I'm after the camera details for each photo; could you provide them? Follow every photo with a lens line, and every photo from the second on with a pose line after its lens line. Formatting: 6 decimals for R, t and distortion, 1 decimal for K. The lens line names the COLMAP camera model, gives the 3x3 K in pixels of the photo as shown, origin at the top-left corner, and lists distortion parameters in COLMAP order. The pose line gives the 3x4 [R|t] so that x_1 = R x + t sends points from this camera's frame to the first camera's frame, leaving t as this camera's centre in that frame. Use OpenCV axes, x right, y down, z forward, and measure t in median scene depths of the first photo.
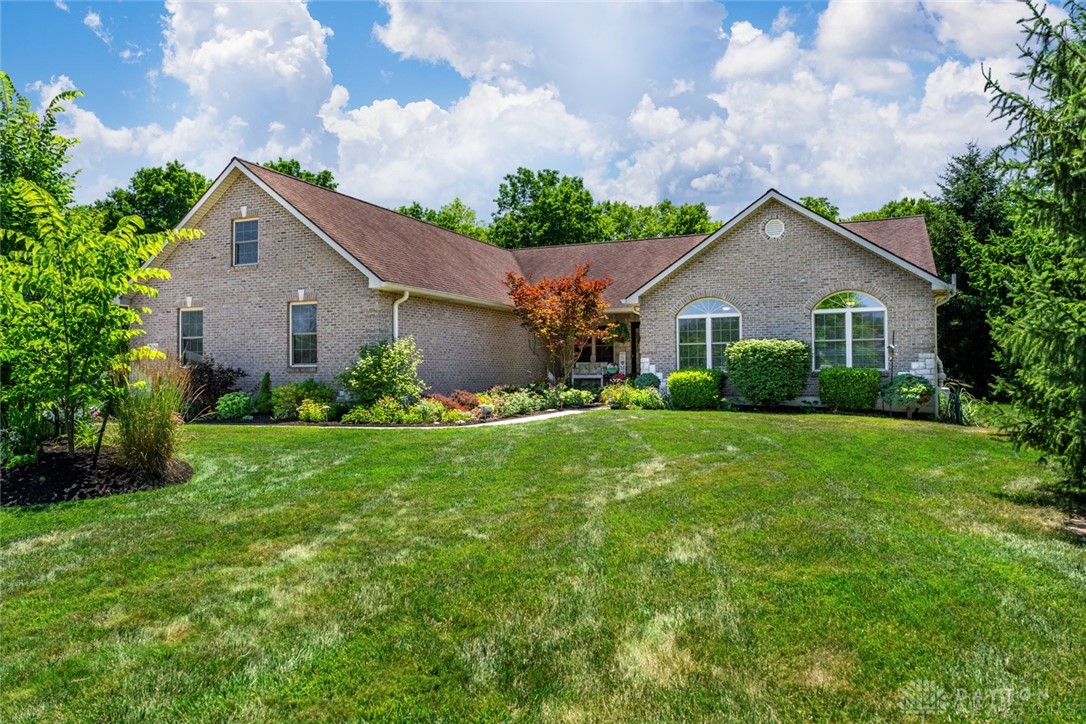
lens RADIAL K [[789.6, 0, 543.1], [0, 789.6, 364.7], [0, 0, 1]] dist [-0.010087, 0.001902]
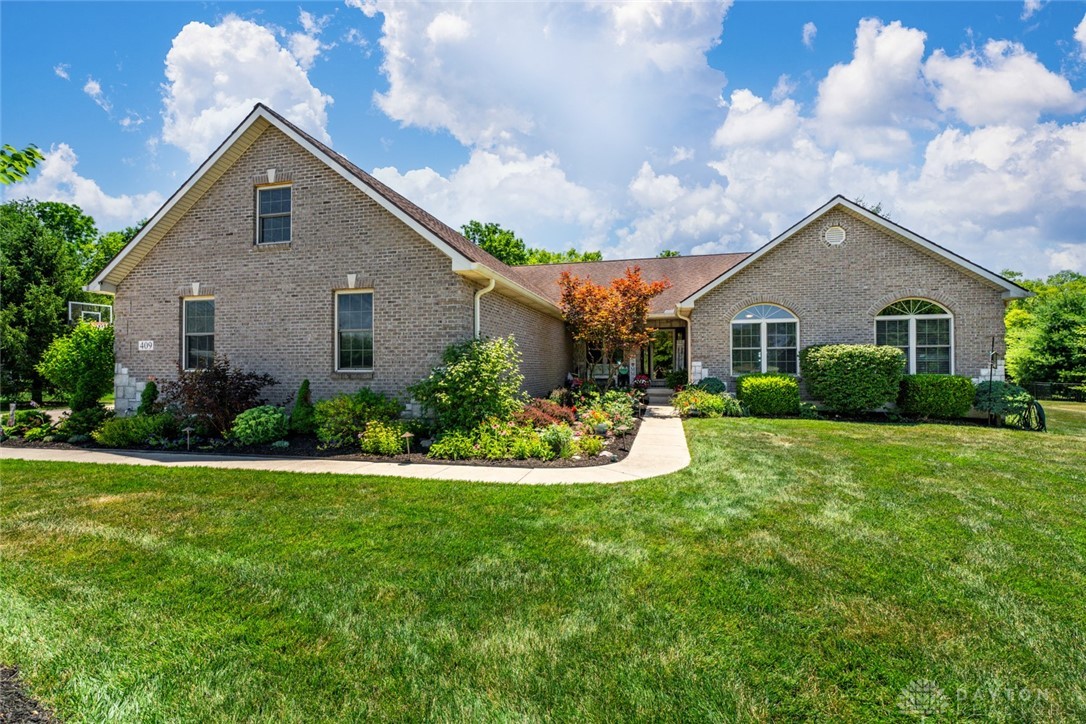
lens RADIAL K [[486.6, 0, 541.7], [0, 486.6, 362.3], [0, 0, 1]] dist [0.004596, 0.000539]
pose [[0.985187, 0.006167, 0.171370, -0.195074], [-0.006936, 0.999968, 0.003888, -0.009990], [-0.171340, -0.005019, 0.985199, 0.469738]]
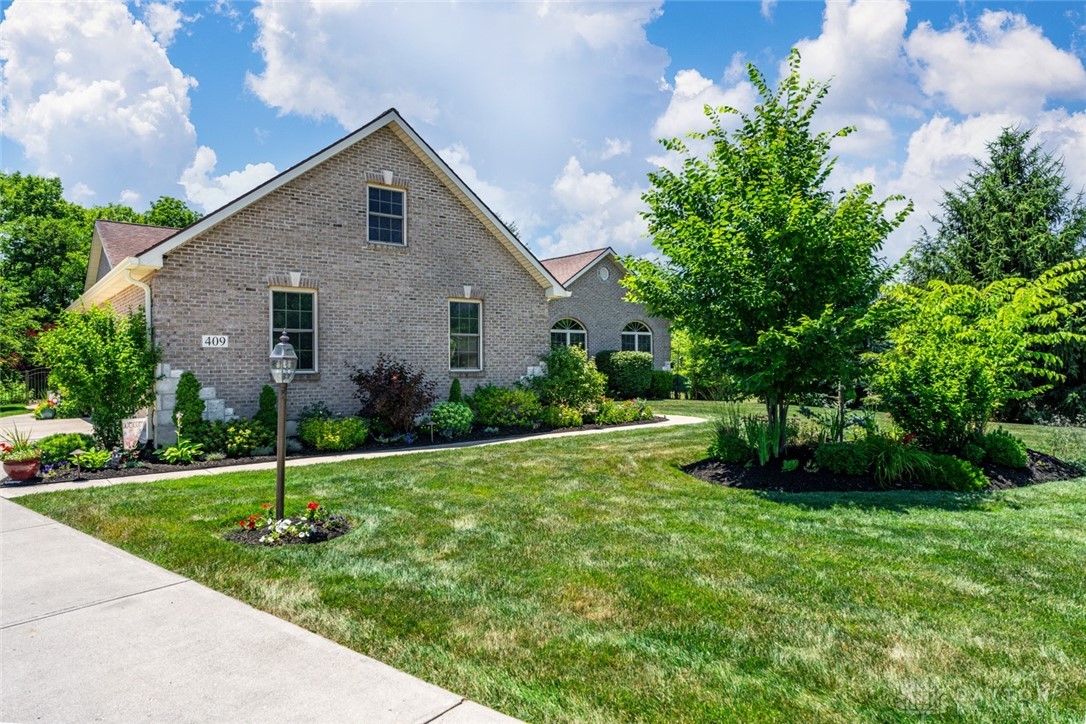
lens RADIAL K [[686.6, 0, 542.9], [0, 686.6, 359.8], [0, 0, 1]] dist [-0.005725, -0.000356]
pose [[0.464080, 0.009694, 0.885740, -0.925971], [-0.011426, 0.999922, -0.004957, -0.007335], [-0.885719, -0.007820, 0.464155, 0.538187]]
